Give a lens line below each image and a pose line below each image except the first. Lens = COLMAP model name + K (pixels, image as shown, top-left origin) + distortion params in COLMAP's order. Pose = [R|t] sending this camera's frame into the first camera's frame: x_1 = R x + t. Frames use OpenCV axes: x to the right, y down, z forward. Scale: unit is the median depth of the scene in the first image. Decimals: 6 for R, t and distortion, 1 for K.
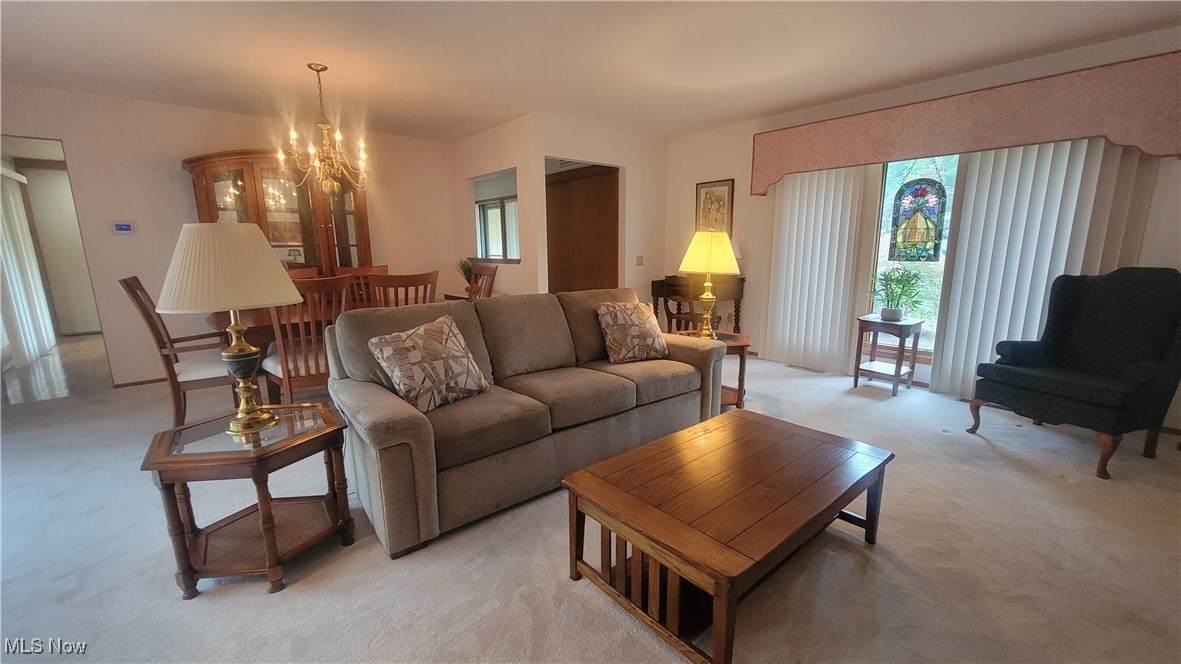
lens RADIAL K [[482.2, 0, 590.5], [0, 482.2, 332.0], [0, 0, 1]] dist [0.001446, 0.000527]
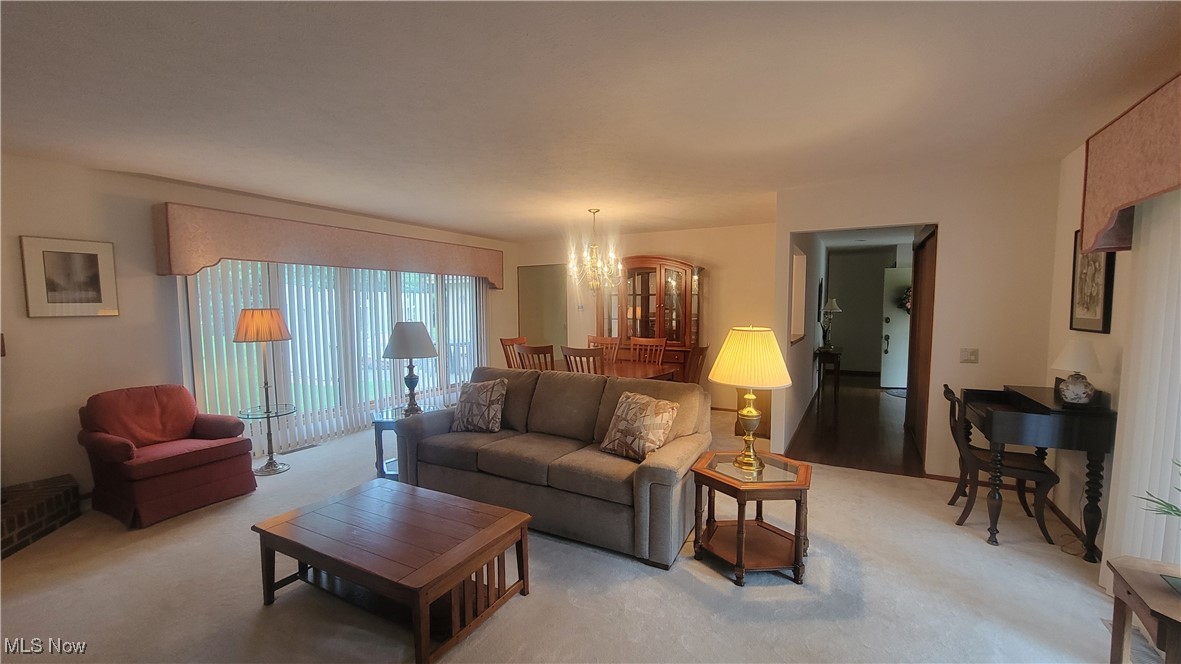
lens RADIAL K [[477.9, 0, 594.7], [0, 477.9, 343.3], [0, 0, 1]] dist [0.001004, 0.000083]
pose [[0.361380, 0.083636, -0.928660, 0.851710], [-0.162498, 0.986377, 0.025599, -0.162690], [0.918150, 0.141654, 0.370048, 0.482105]]
